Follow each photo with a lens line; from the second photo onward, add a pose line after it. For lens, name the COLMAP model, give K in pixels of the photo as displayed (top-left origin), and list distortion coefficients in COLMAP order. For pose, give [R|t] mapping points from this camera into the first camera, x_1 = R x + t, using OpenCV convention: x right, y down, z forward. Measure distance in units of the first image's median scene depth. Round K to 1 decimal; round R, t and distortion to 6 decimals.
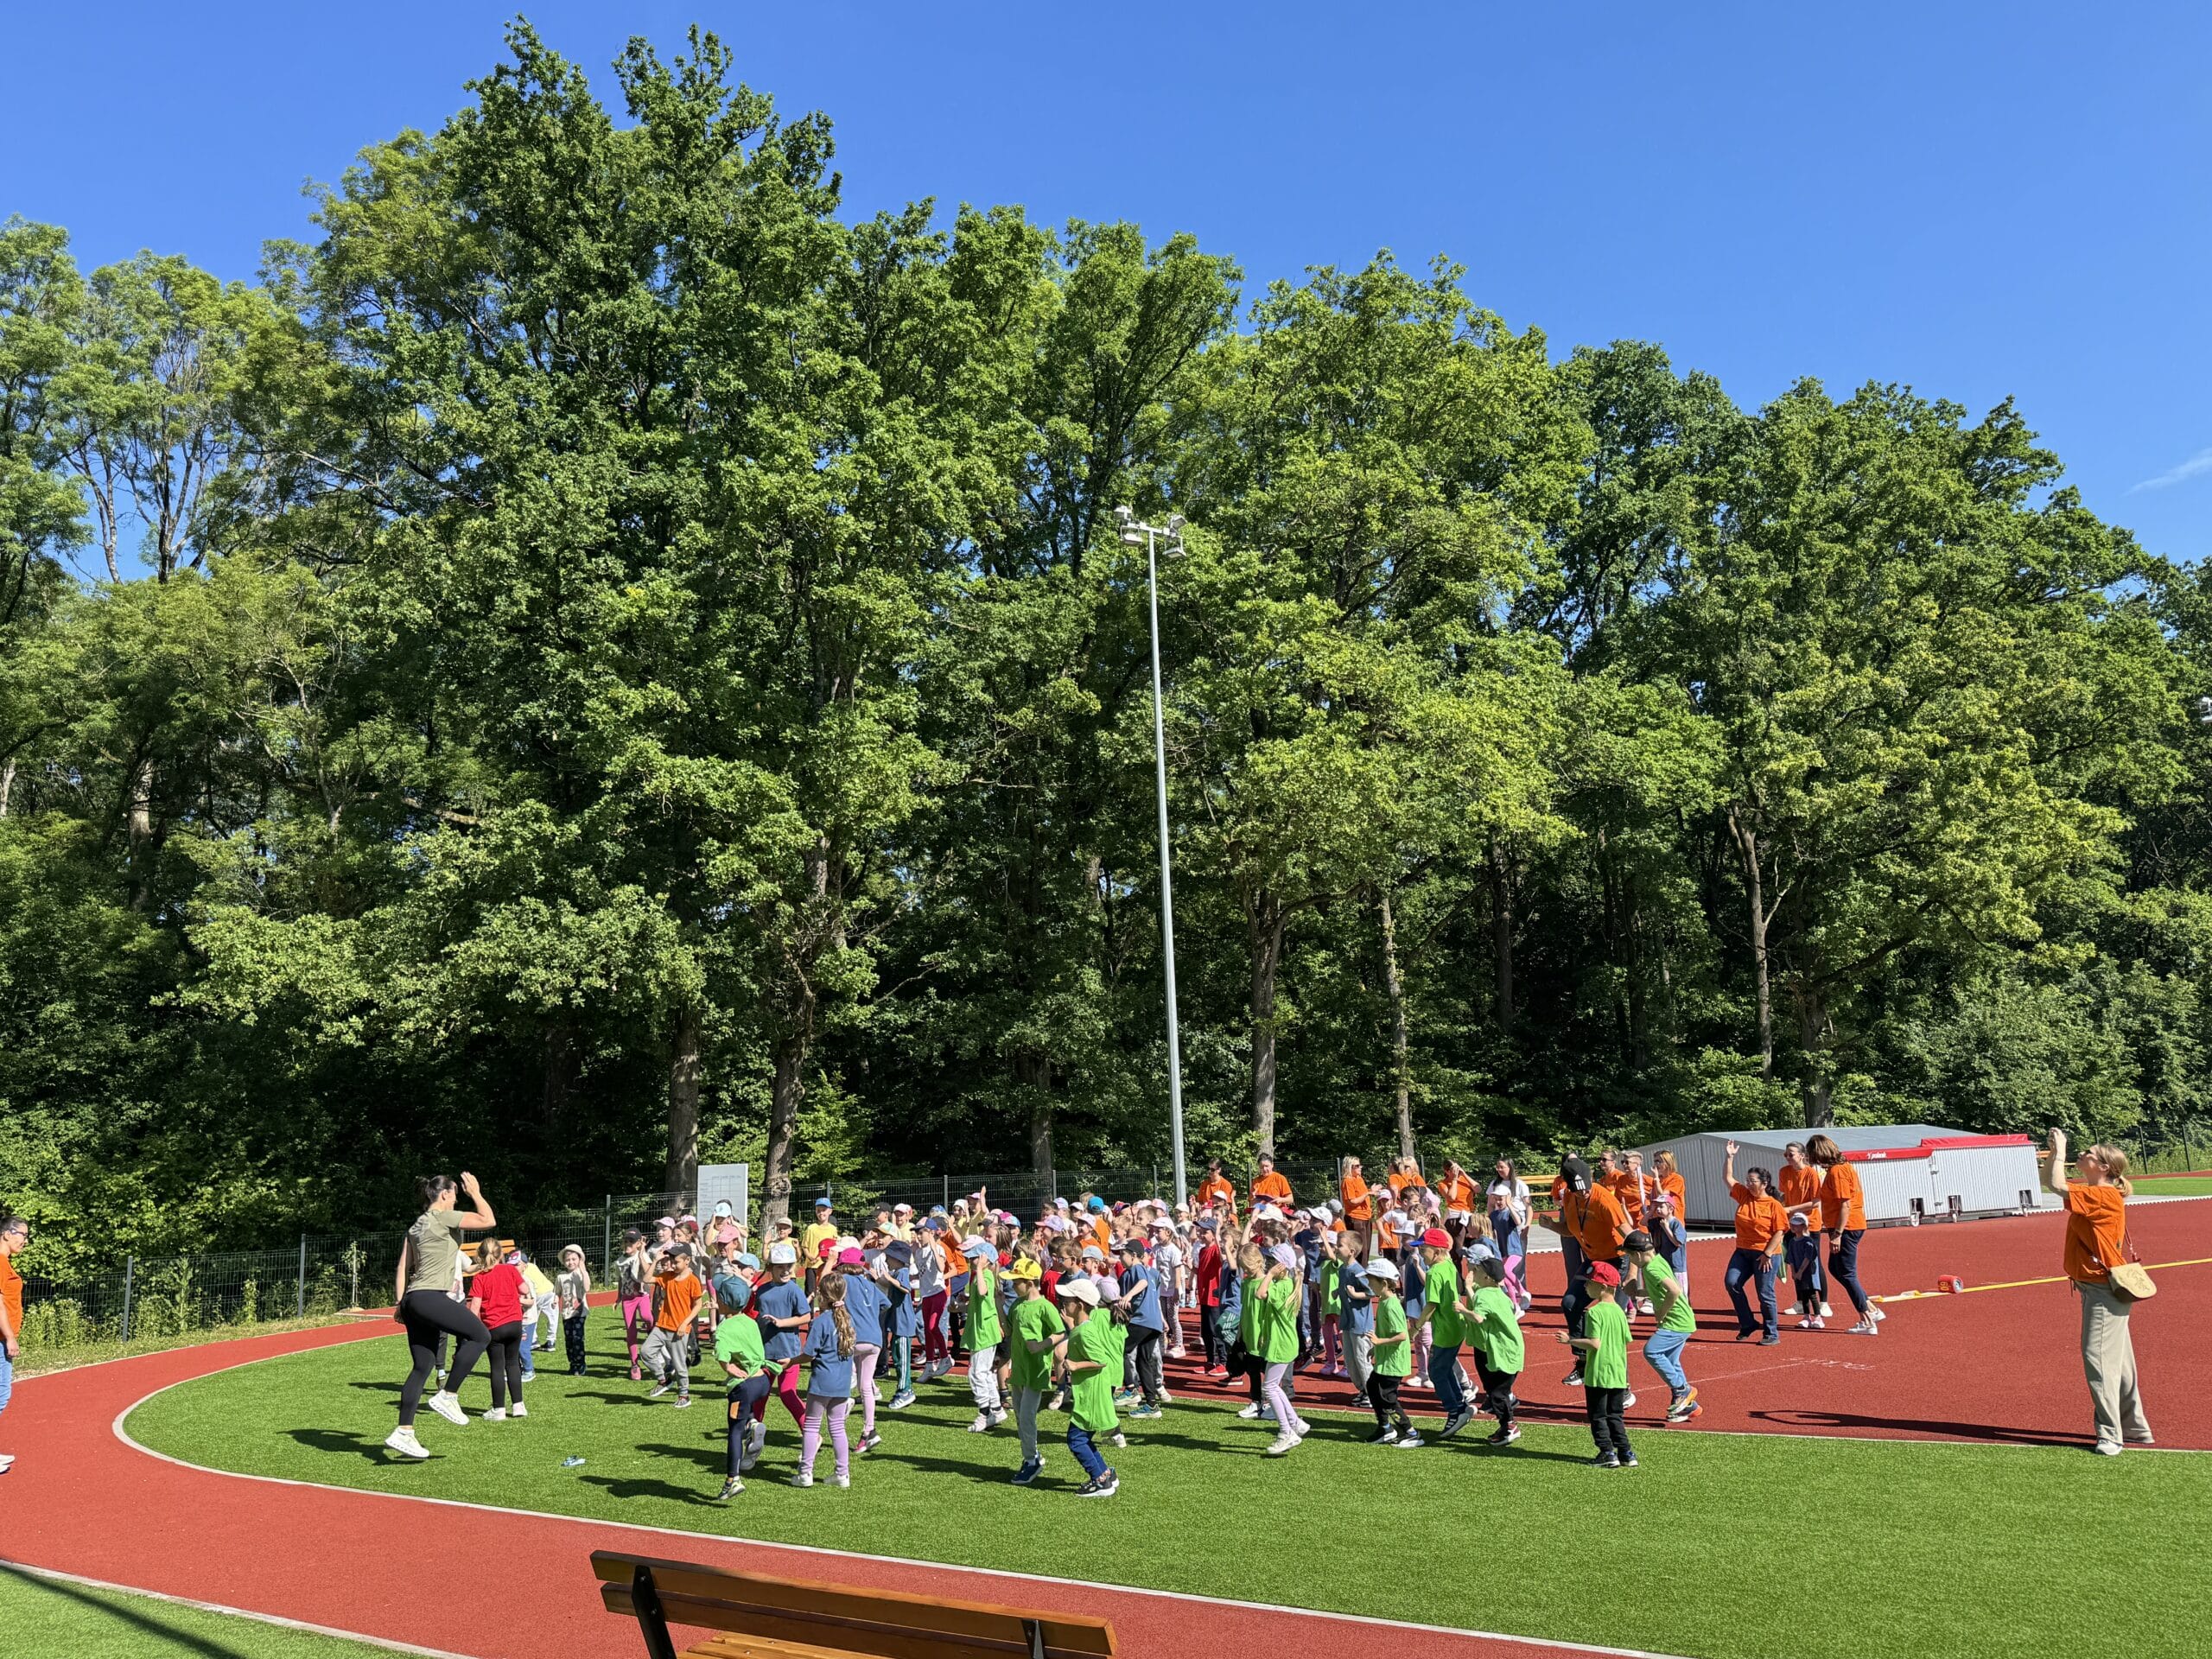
lens RADIAL K [[1559.0, 0, 1106.0], [0, 1559.0, 829.5], [0, 0, 1]] dist [0.129342, -0.221489]
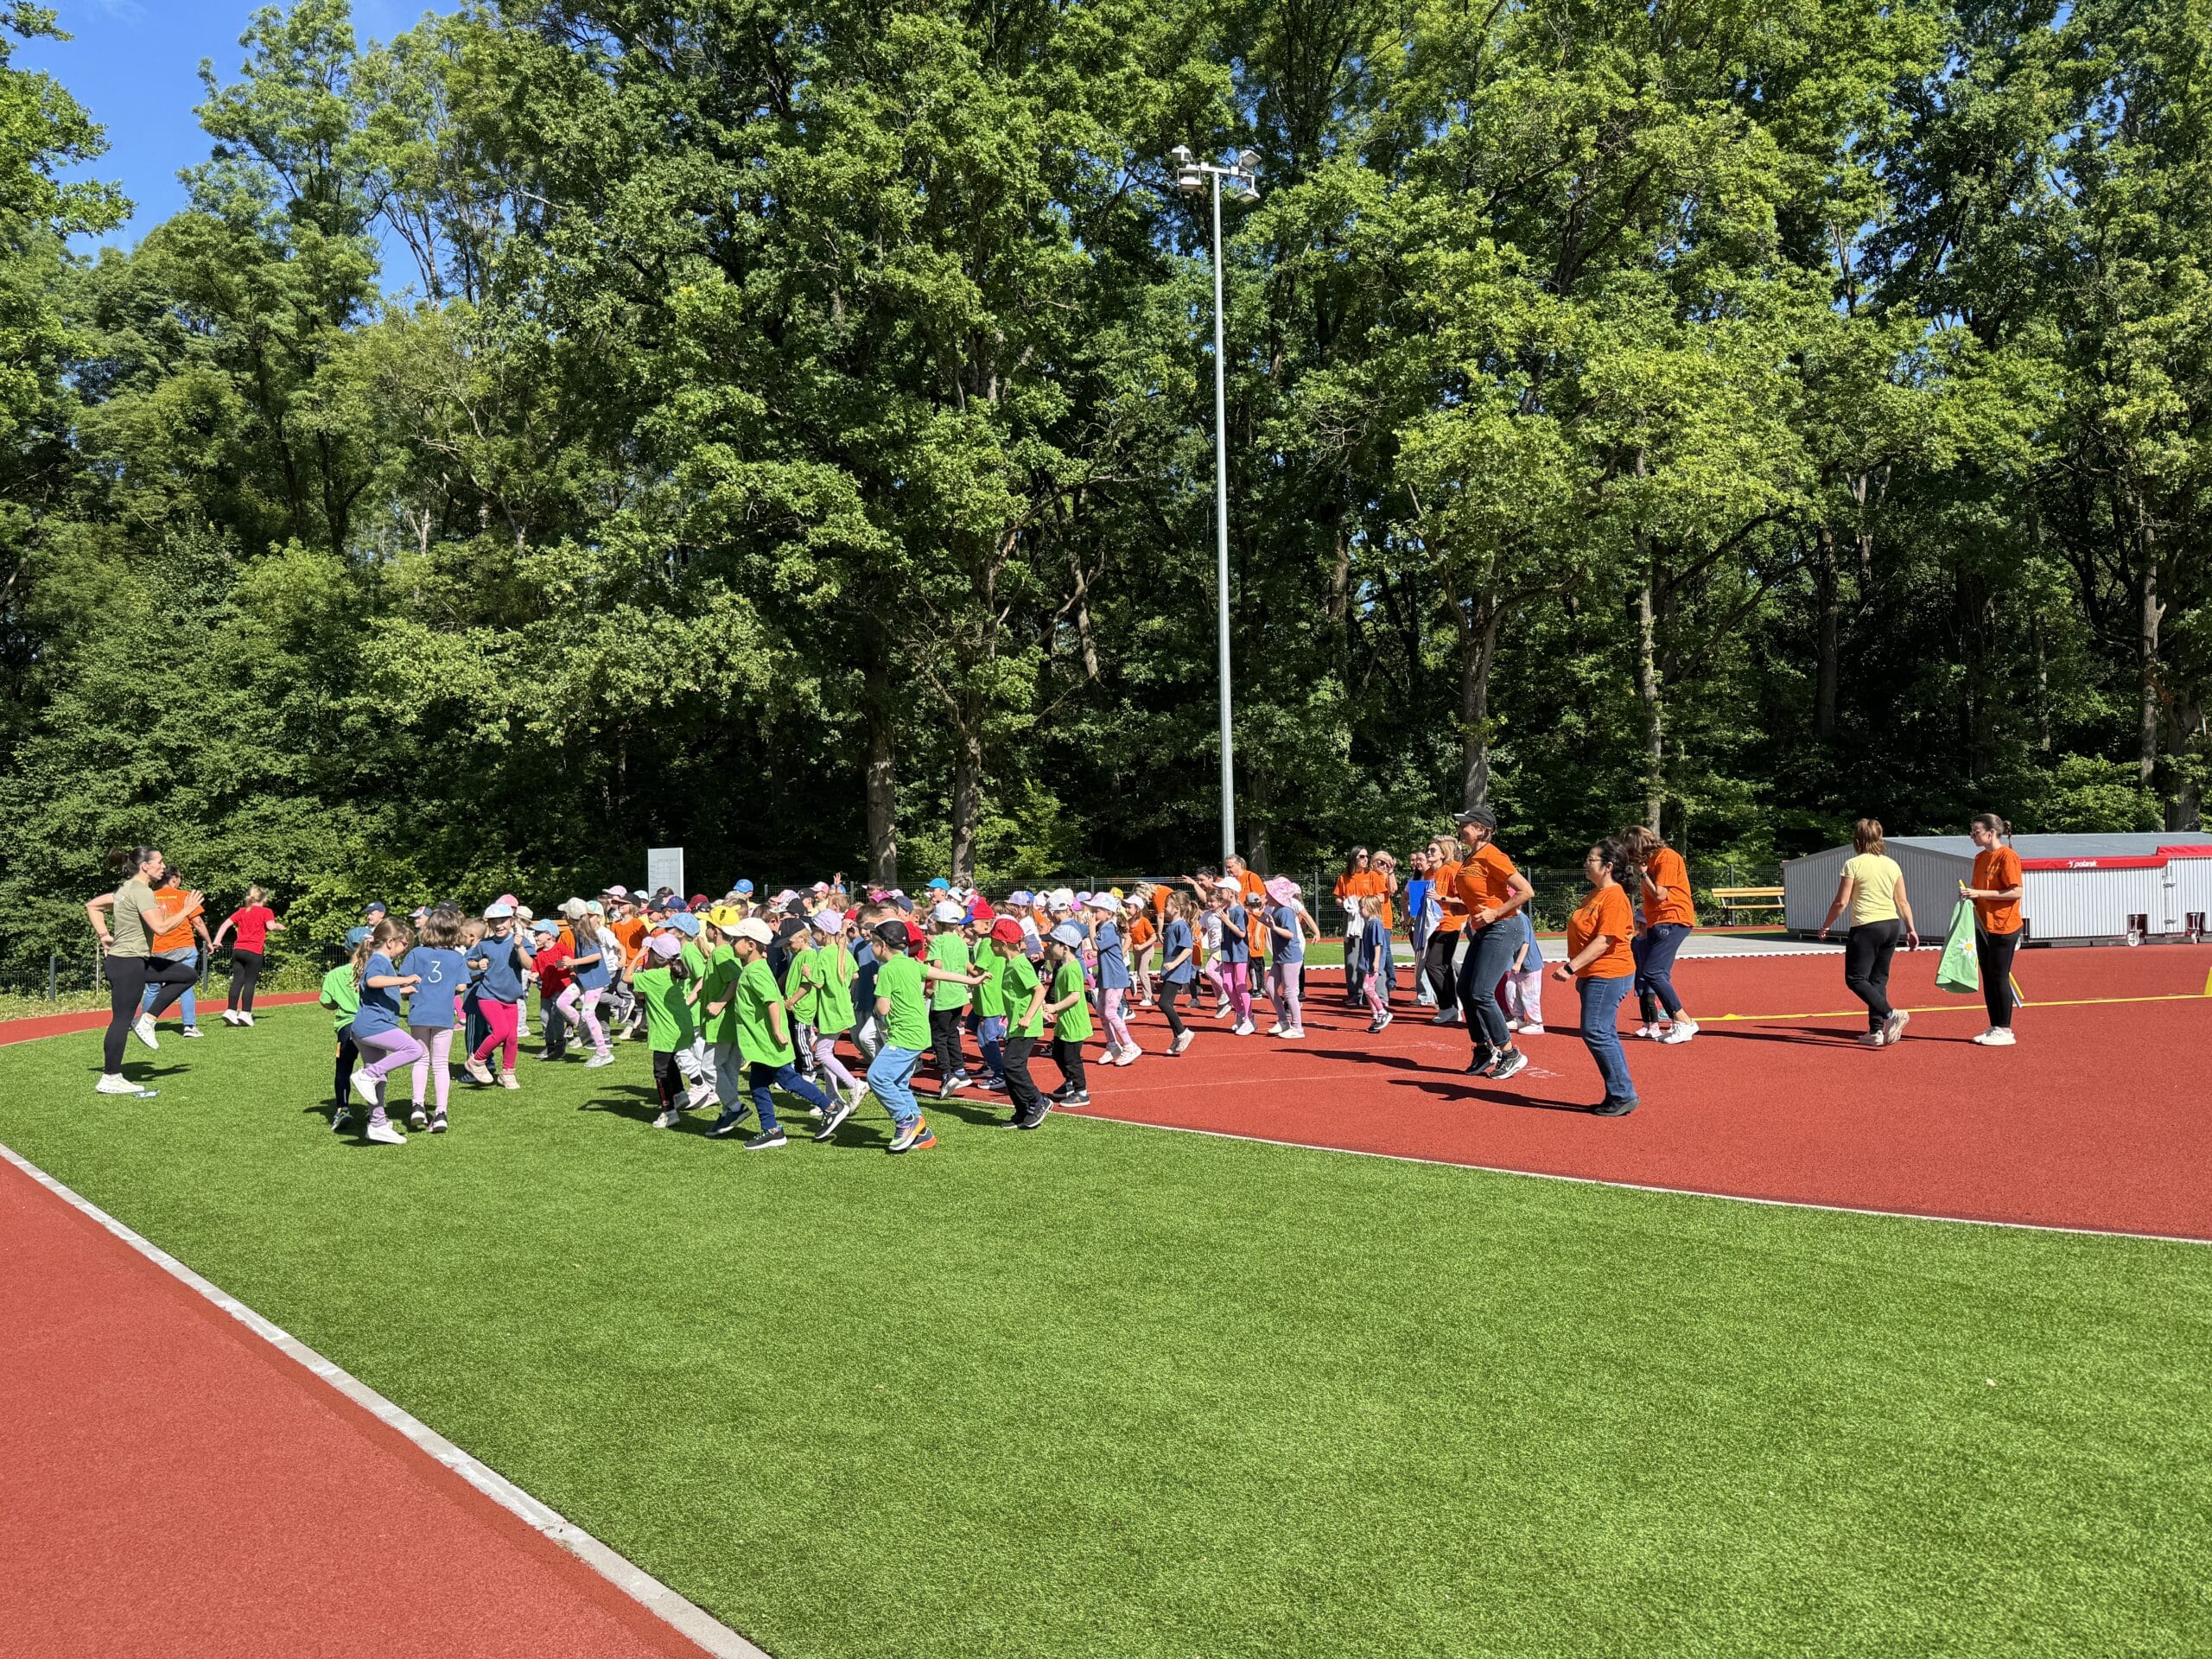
lens RADIAL K [[1517.5, 0, 1106.0], [0, 1517.5, 829.5], [0, 0, 1]] dist [0.046868, -0.053576]
pose [[0.963873, 0.008833, -0.266216, 0.164596], [0.038275, 0.984484, 0.171247, 0.022030], [0.263598, -0.175250, 0.948580, 0.071535]]
